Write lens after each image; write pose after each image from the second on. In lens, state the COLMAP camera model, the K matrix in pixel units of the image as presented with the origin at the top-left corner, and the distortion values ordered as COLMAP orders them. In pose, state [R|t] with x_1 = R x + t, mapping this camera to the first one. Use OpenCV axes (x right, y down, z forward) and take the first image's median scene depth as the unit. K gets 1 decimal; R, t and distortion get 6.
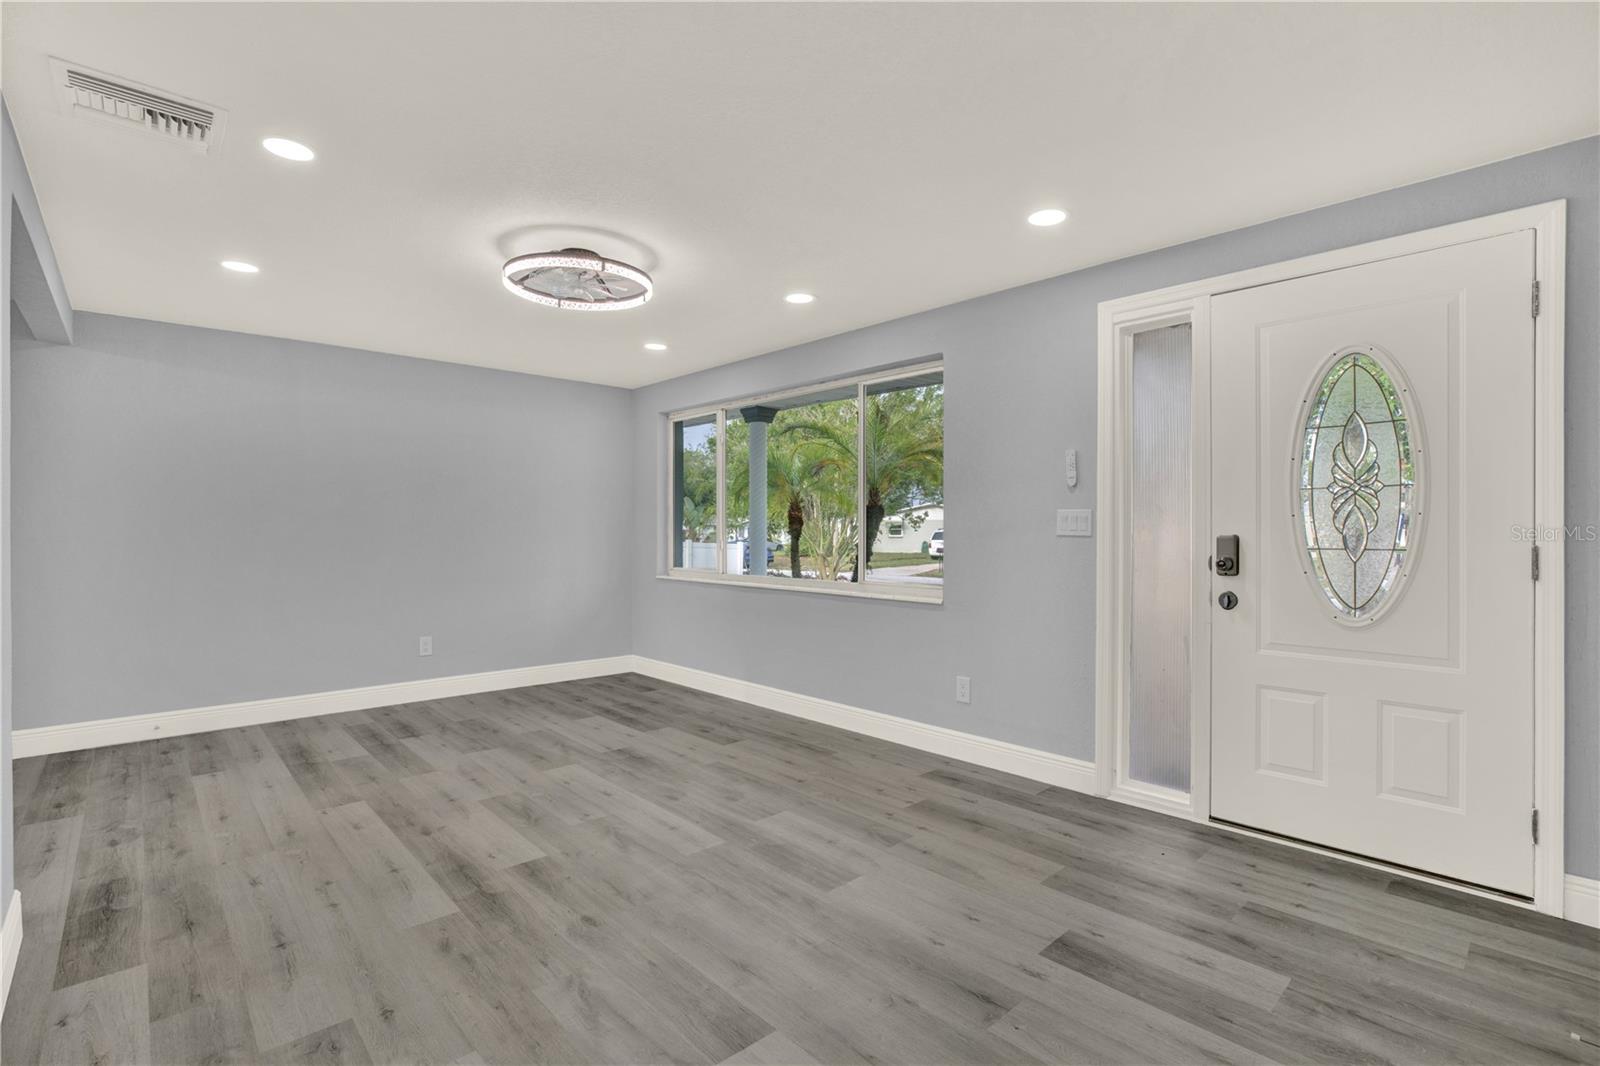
lens RADIAL K [[741.7, 0, 800.8], [0, 741.7, 538.7], [0, 0, 1]] dist [-0.045695, 0.012490]
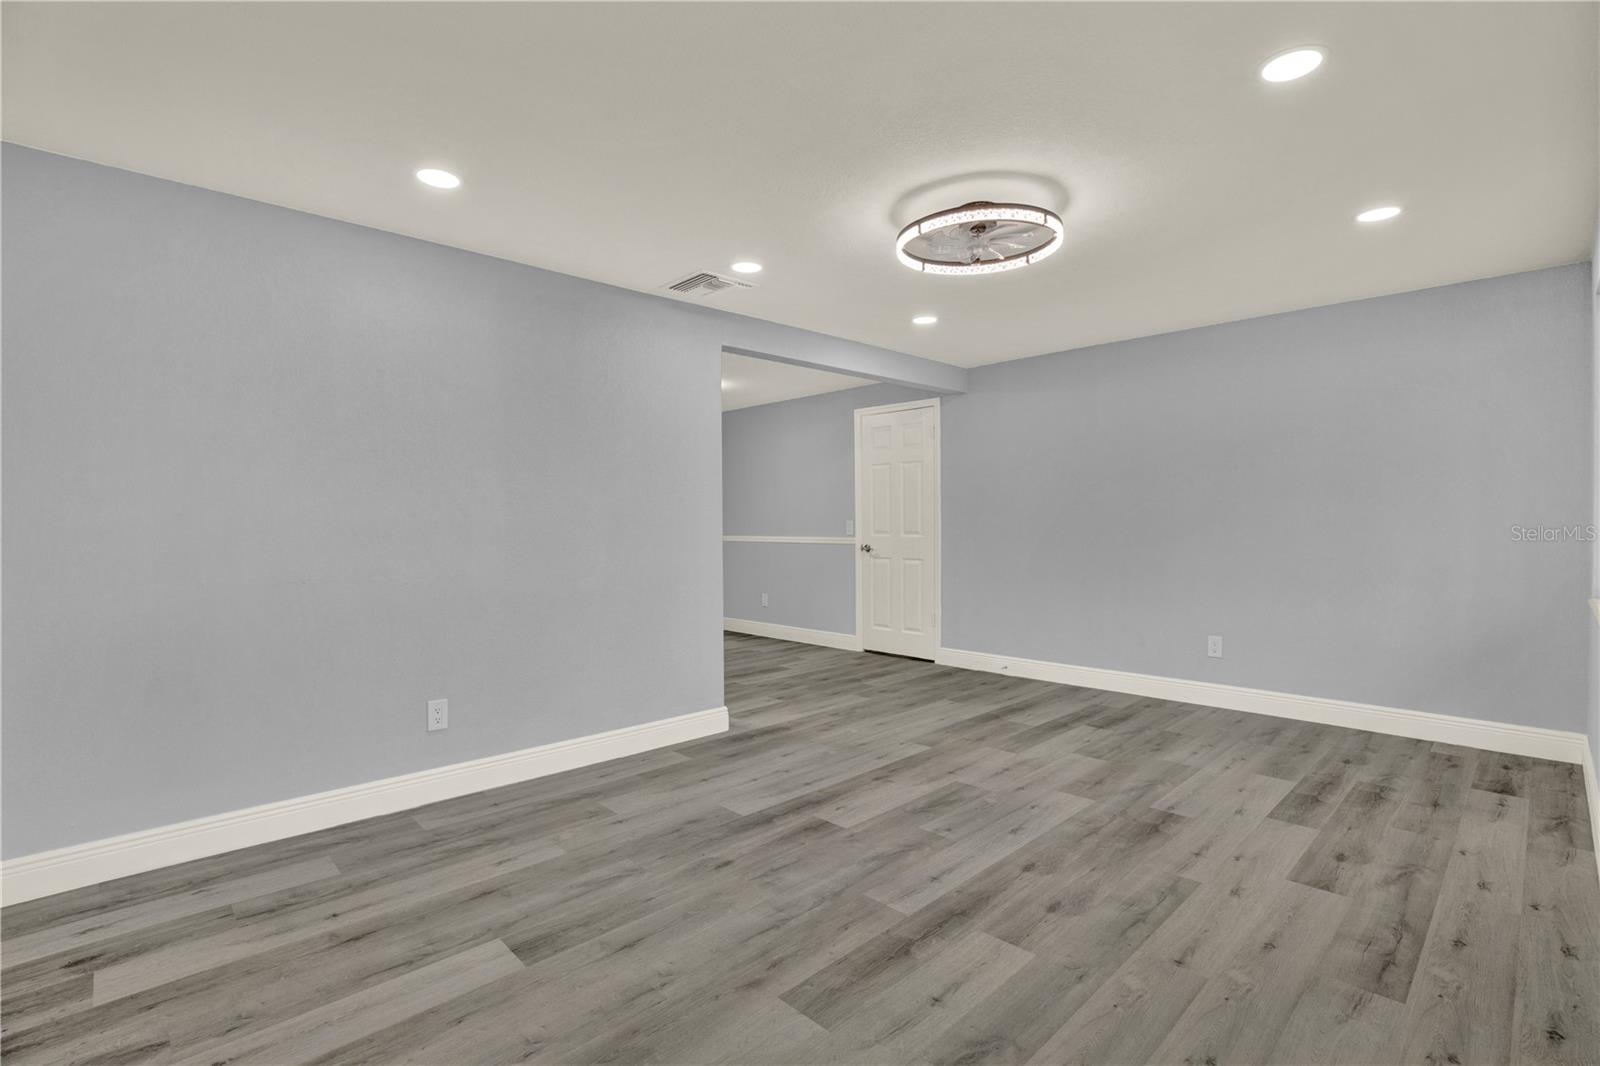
lens RADIAL K [[741.7, 0, 800.8], [0, 741.7, 538.7], [0, 0, 1]] dist [-0.045695, 0.012490]
pose [[0.015235, 0.024209, -0.999591, 0.642633], [-0.001089, 0.999707, 0.024195, -0.010463], [0.999883, 0.000720, 0.015257, 0.834171]]
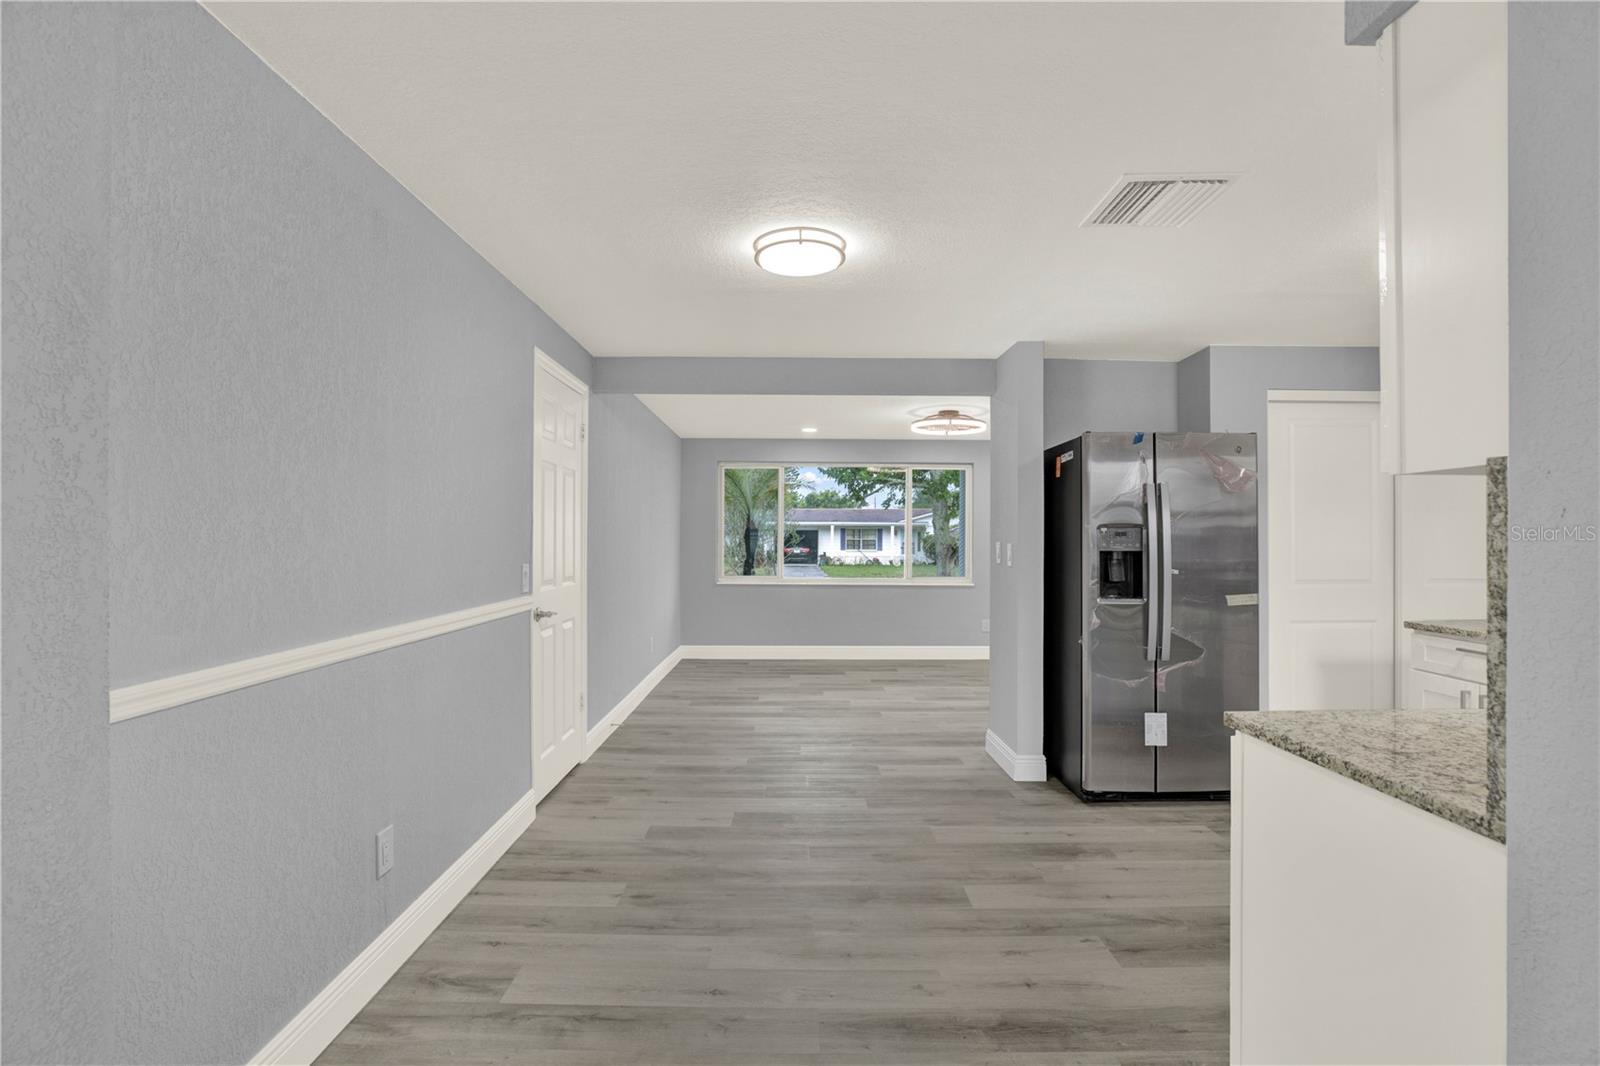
lens RADIAL K [[755.1, 0, 799.1], [0, 755.1, 549.4], [0, 0, 1]] dist [-0.045032, 0.010599]
pose [[0.677718, -0.008808, 0.735269, -2.199975], [0.003222, 0.999954, 0.009009, -0.042197], [-0.735315, -0.003737, 0.677716, -0.054978]]
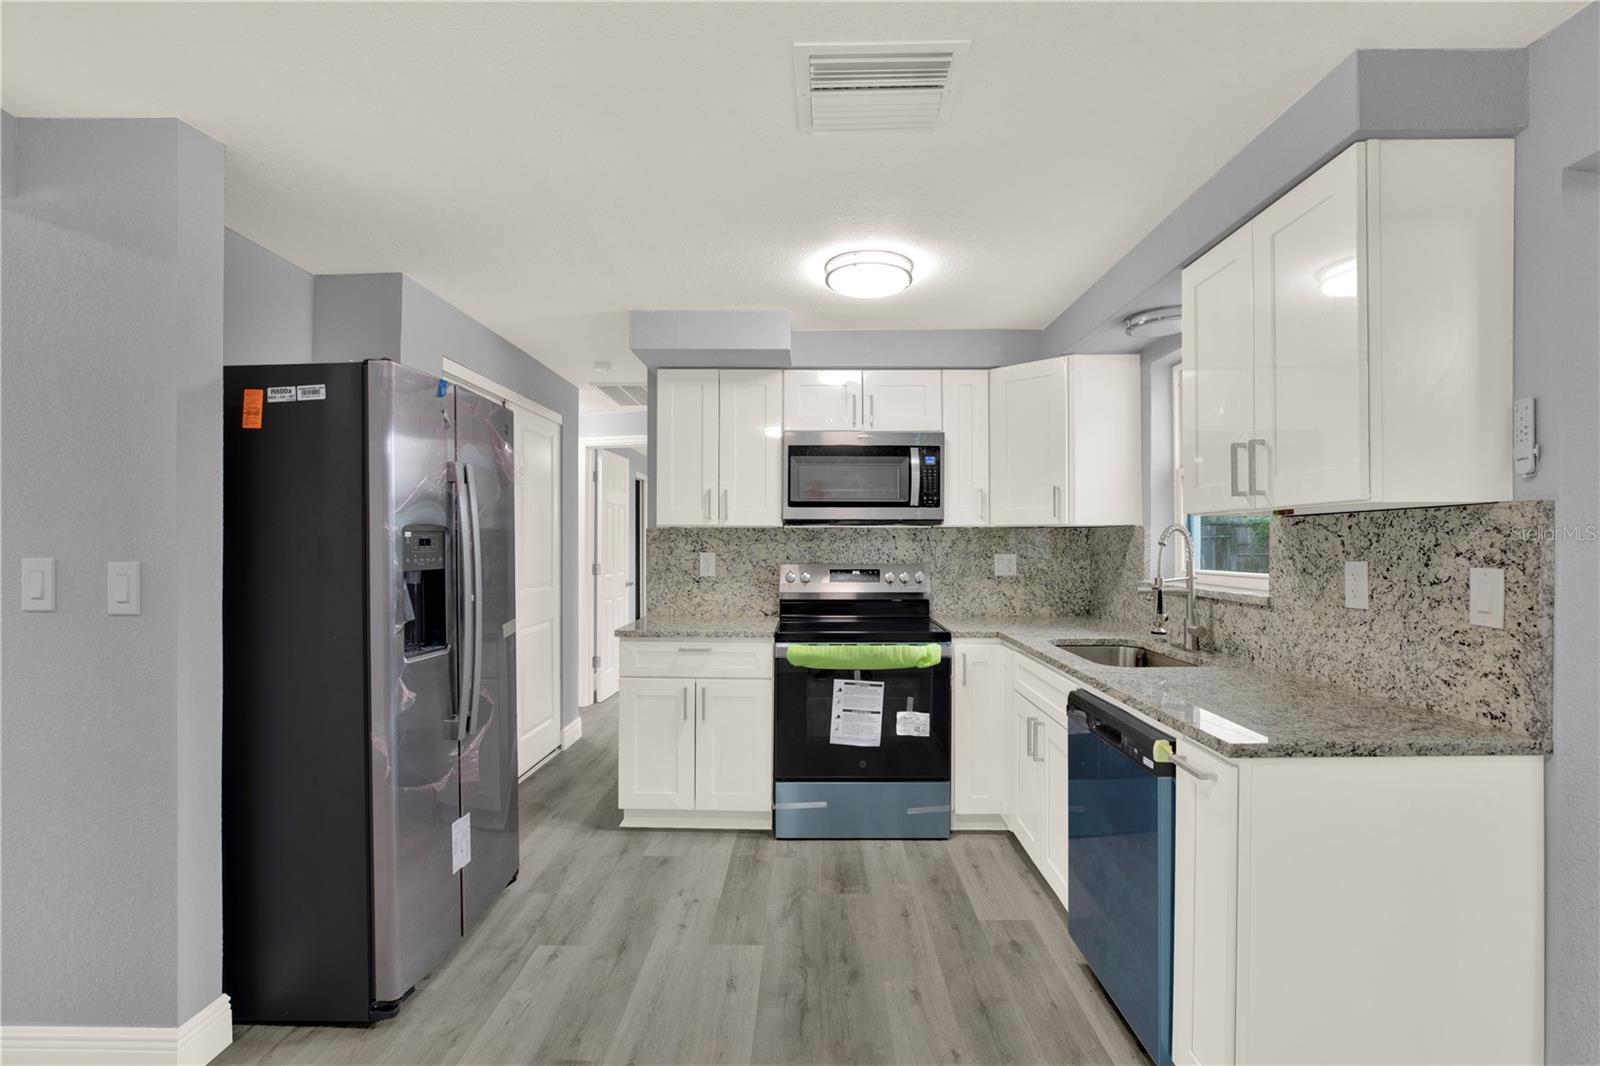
lens RADIAL K [[741.7, 0, 800.8], [0, 741.7, 538.7], [0, 0, 1]] dist [-0.045695, 0.012490]
pose [[-0.722306, 0.003955, 0.691563, -1.715195], [0.003907, 0.999991, -0.001638, -0.054770], [-0.691563, 0.001519, -0.722315, 0.639950]]
